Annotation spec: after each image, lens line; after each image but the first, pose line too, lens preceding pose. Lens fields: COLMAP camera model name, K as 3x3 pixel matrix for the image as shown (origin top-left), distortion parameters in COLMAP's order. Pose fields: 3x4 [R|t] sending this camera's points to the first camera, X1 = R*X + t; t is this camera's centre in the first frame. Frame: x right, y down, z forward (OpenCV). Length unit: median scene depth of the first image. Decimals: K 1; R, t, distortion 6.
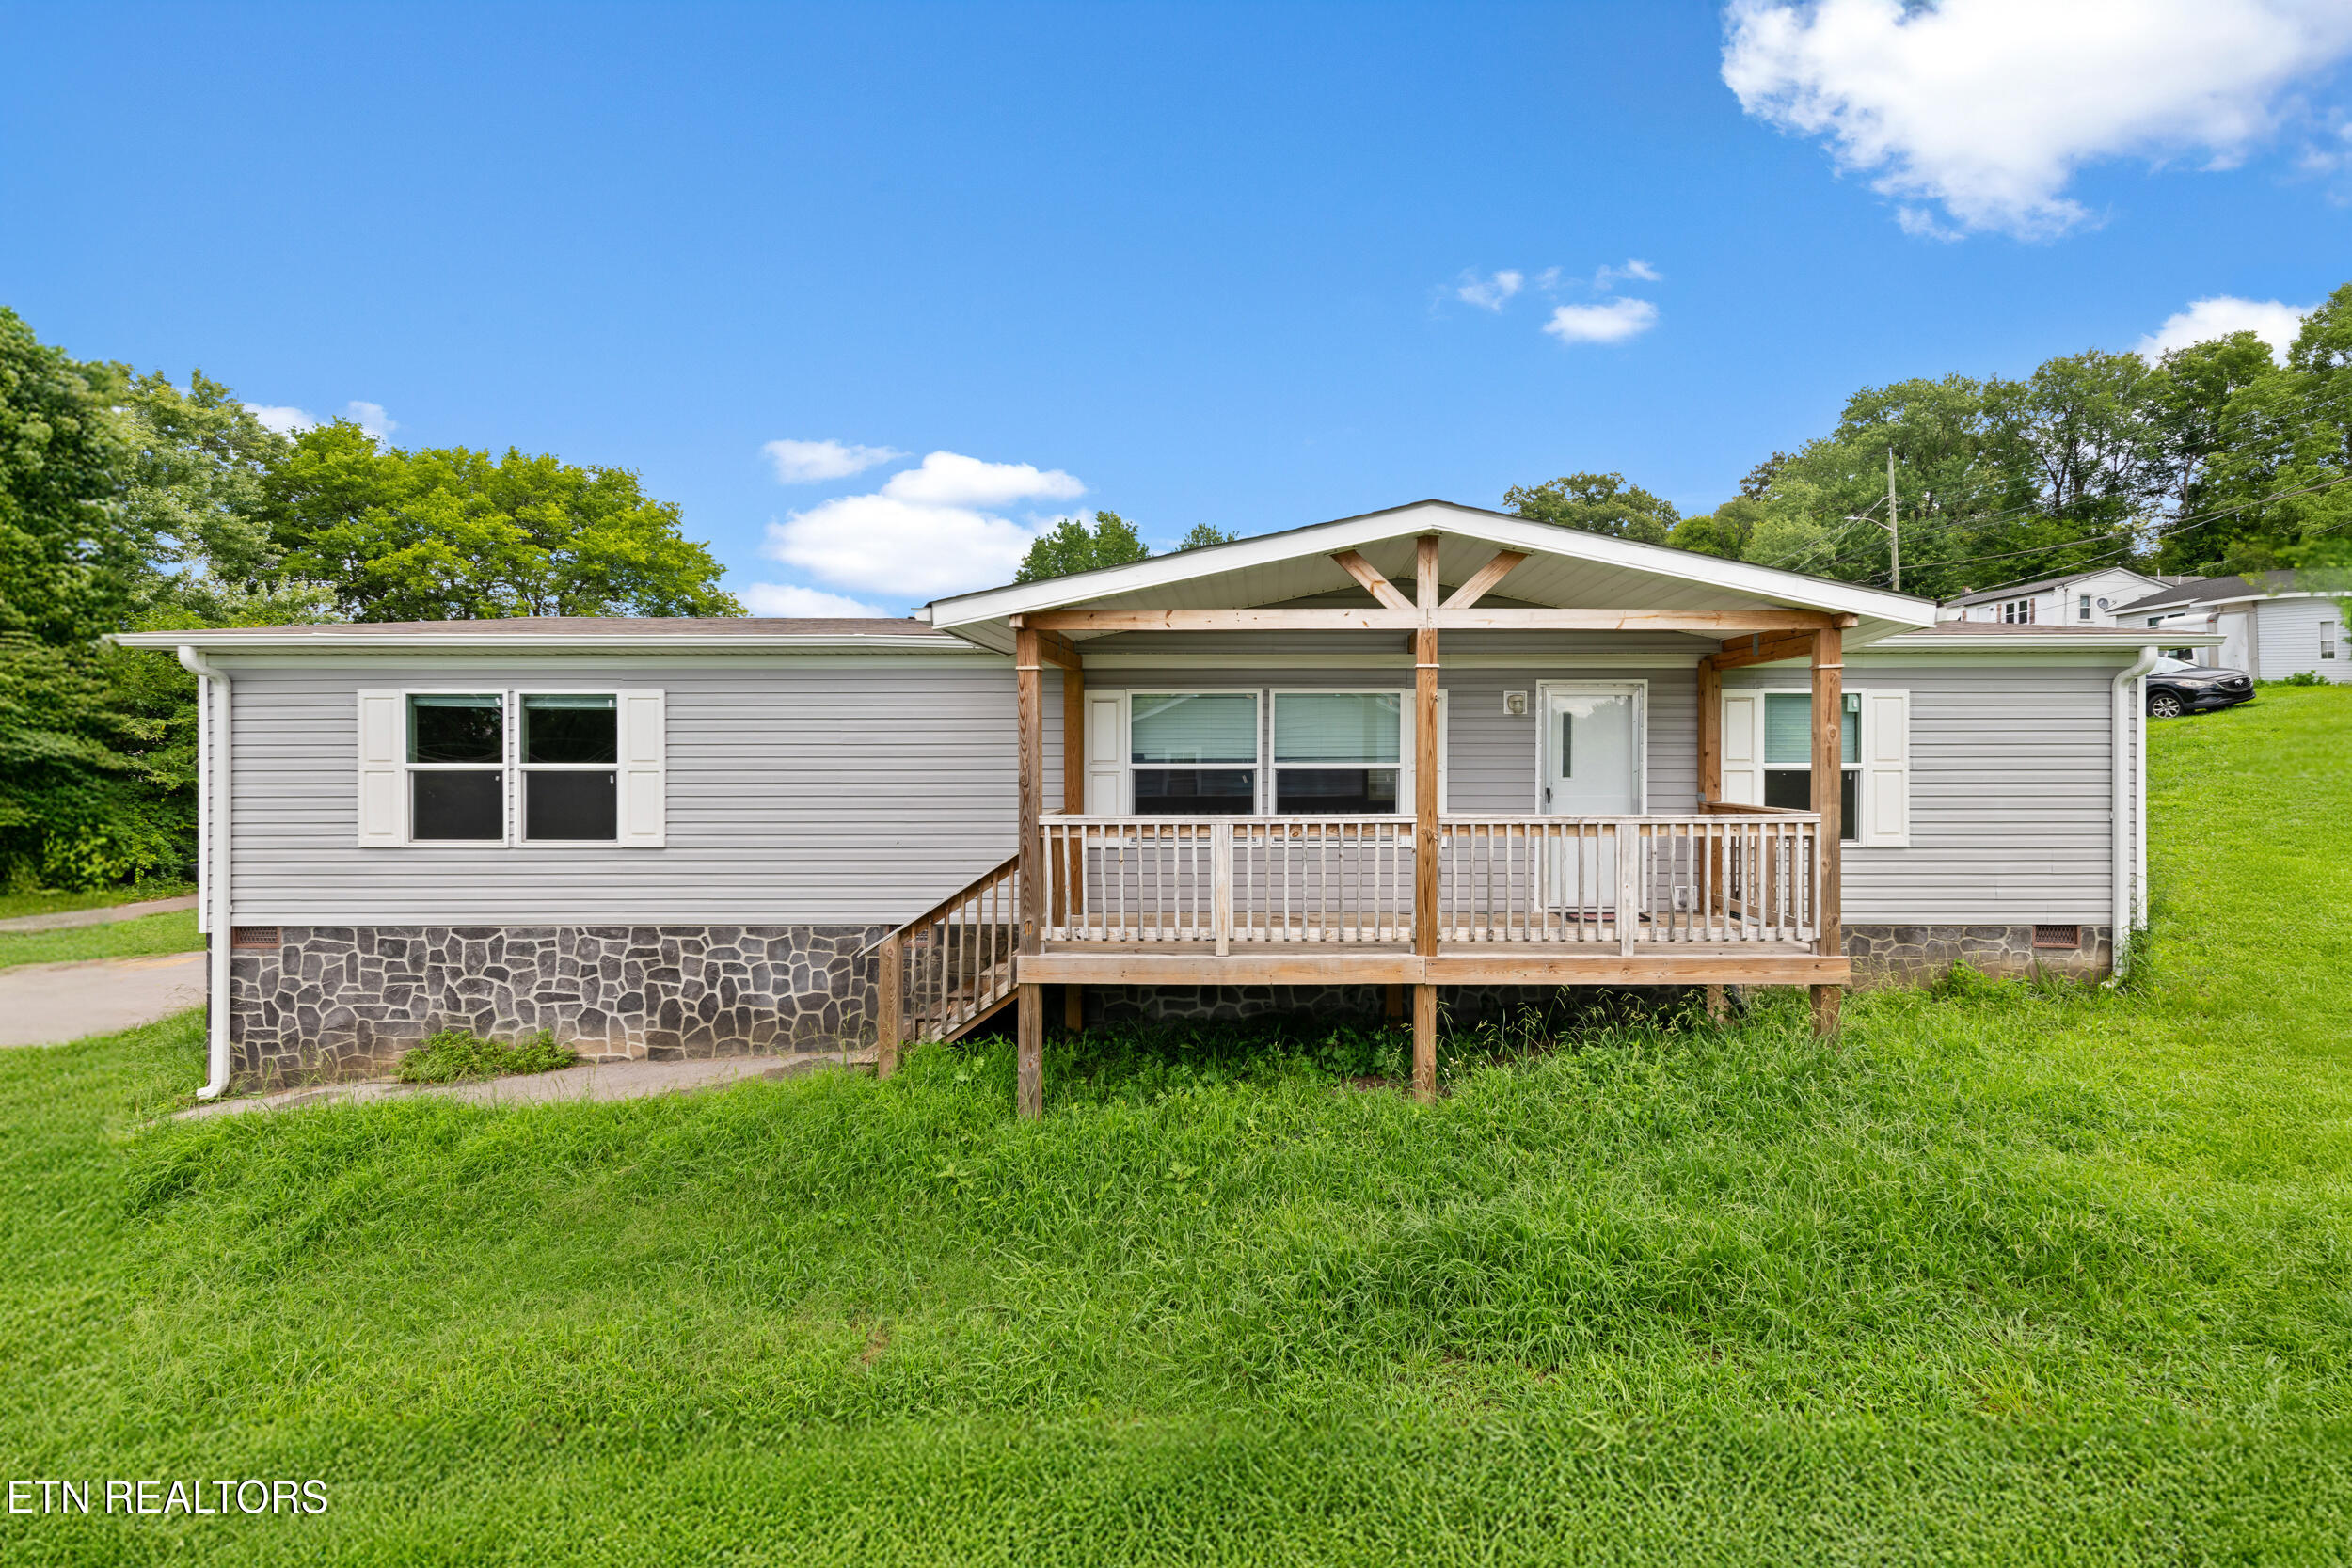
lens RADIAL K [[1000.8, 0, 1176.6], [0, 1000.8, 765.9], [0, 0, 1]] dist [0.001937, 0.000051]
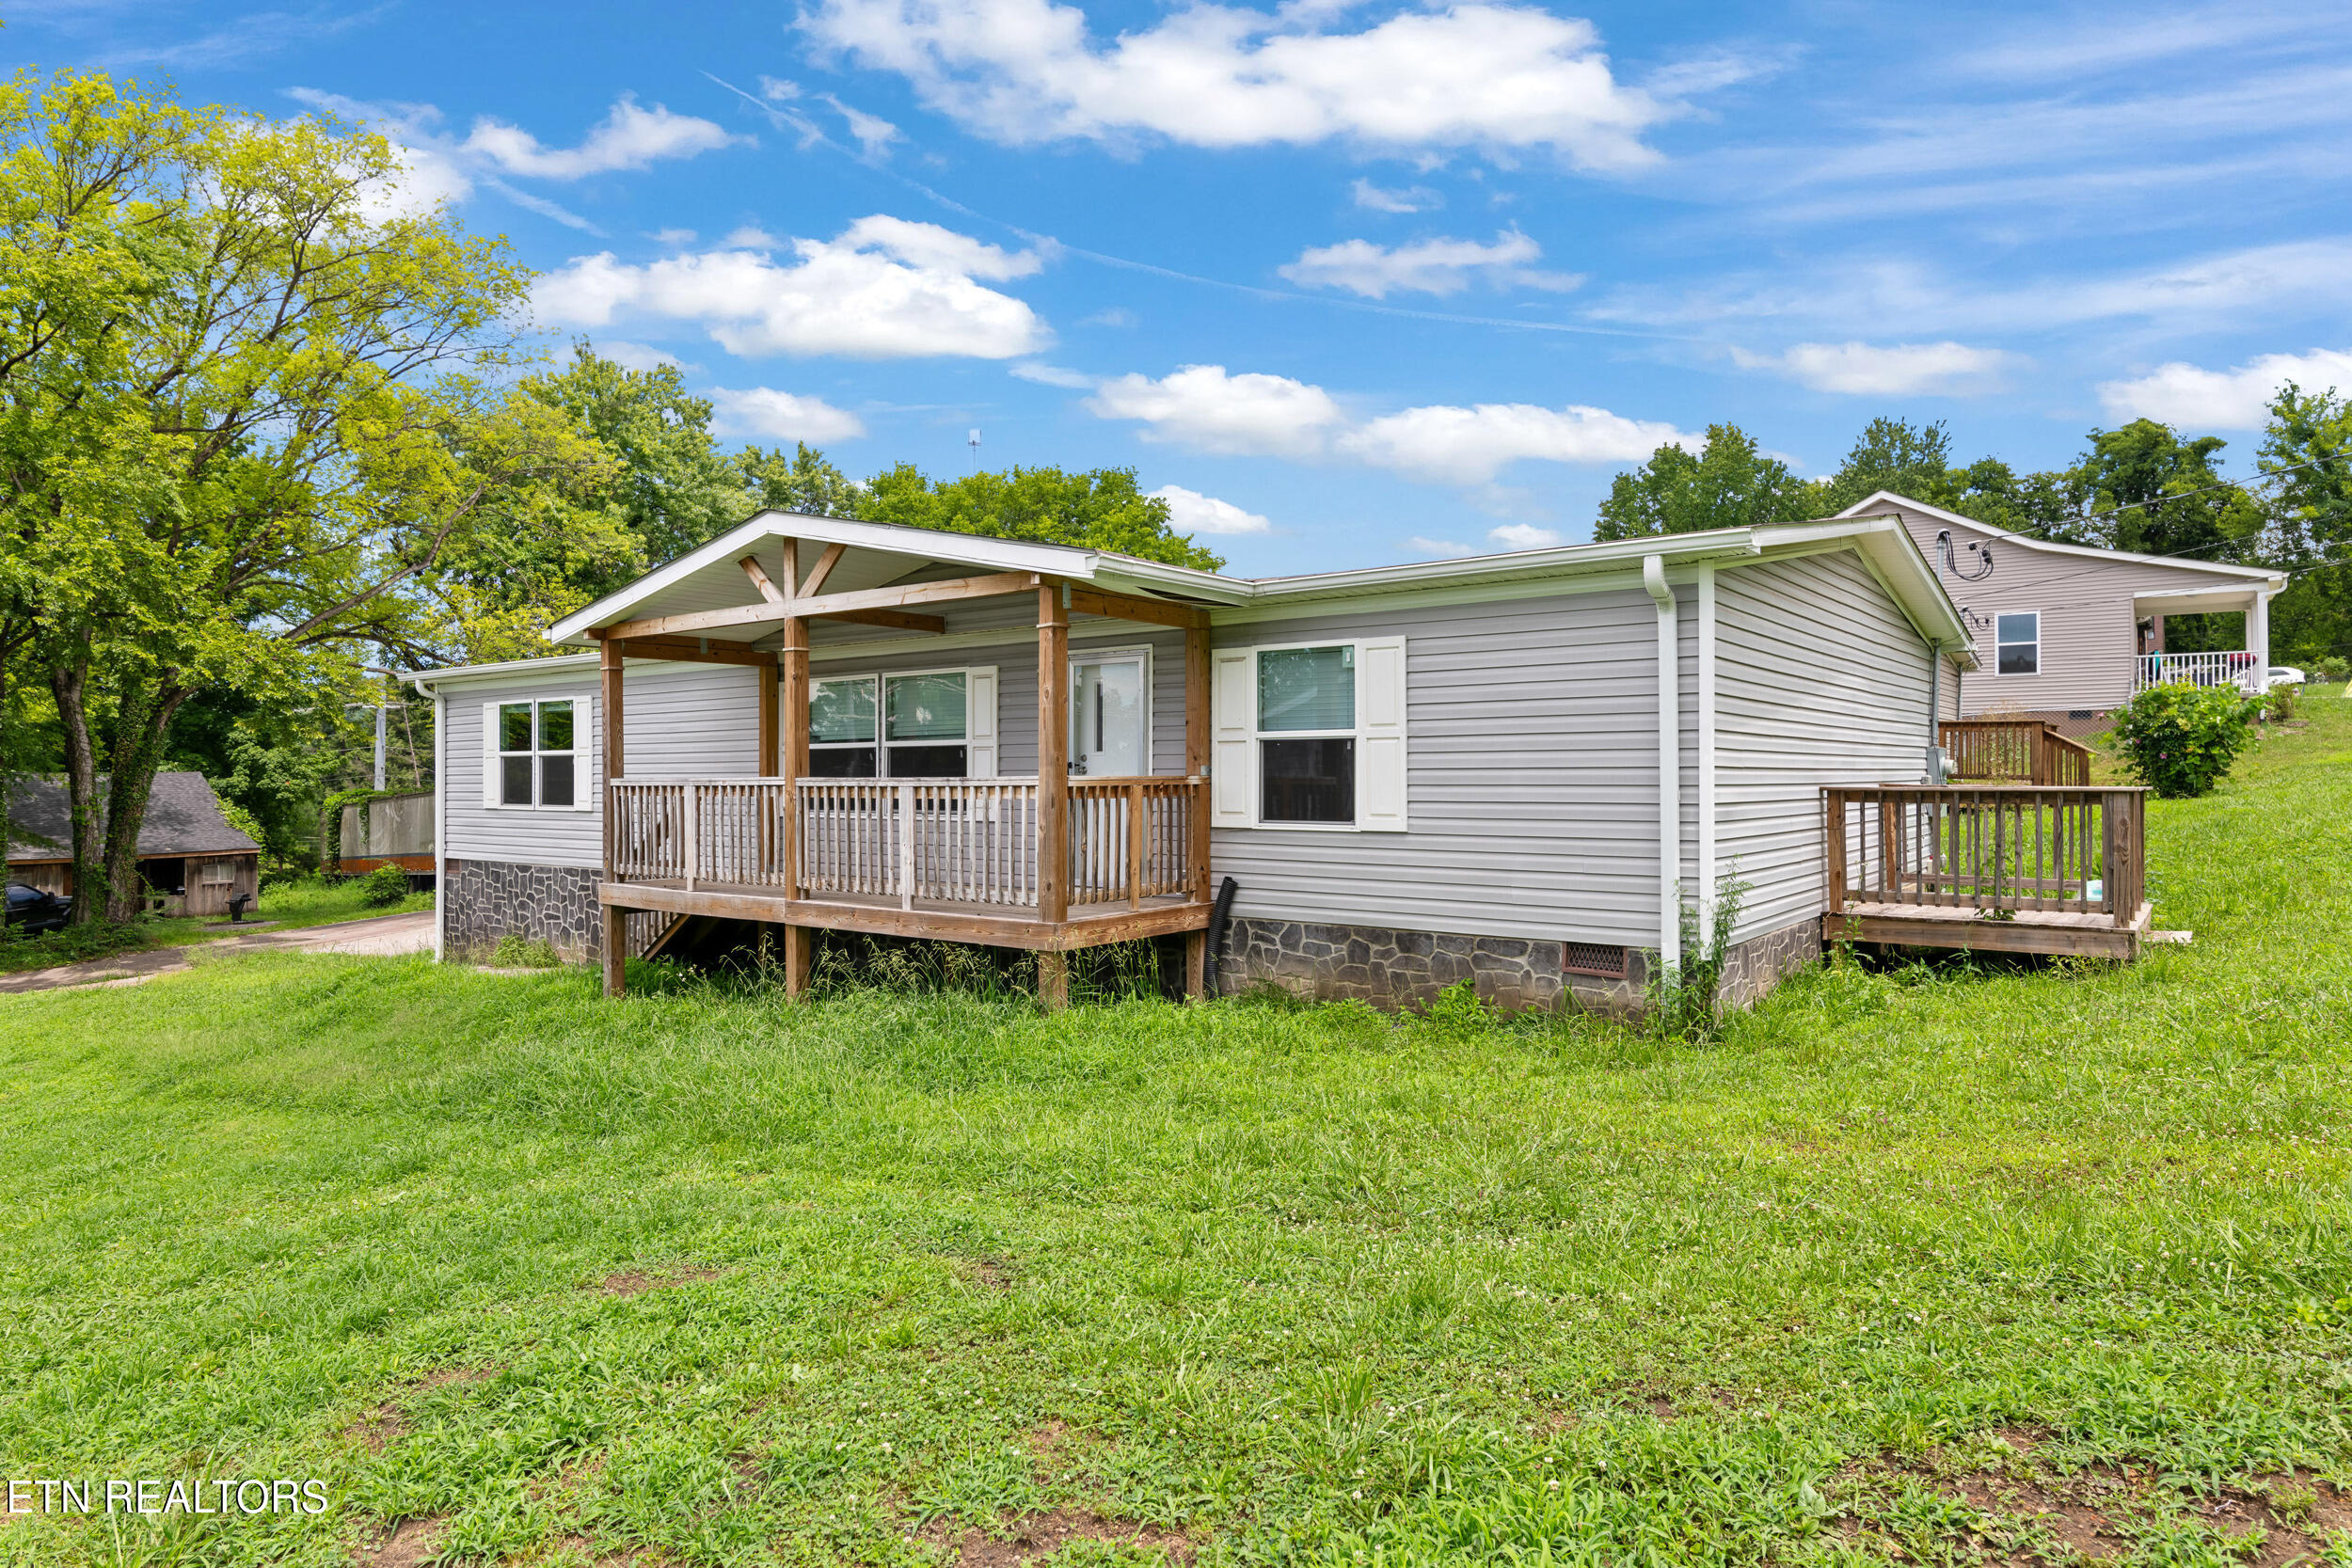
lens RADIAL K [[1369.4, 0, 1175.2], [0, 1369.4, 784.3], [0, 0, 1]] dist [-0.000941, -0.000024]
pose [[0.787294, 0.001891, -0.616575, 1.260818], [-0.007060, 0.999957, -0.005947, 0.050184], [0.616537, 0.009035, 0.787274, 0.022583]]
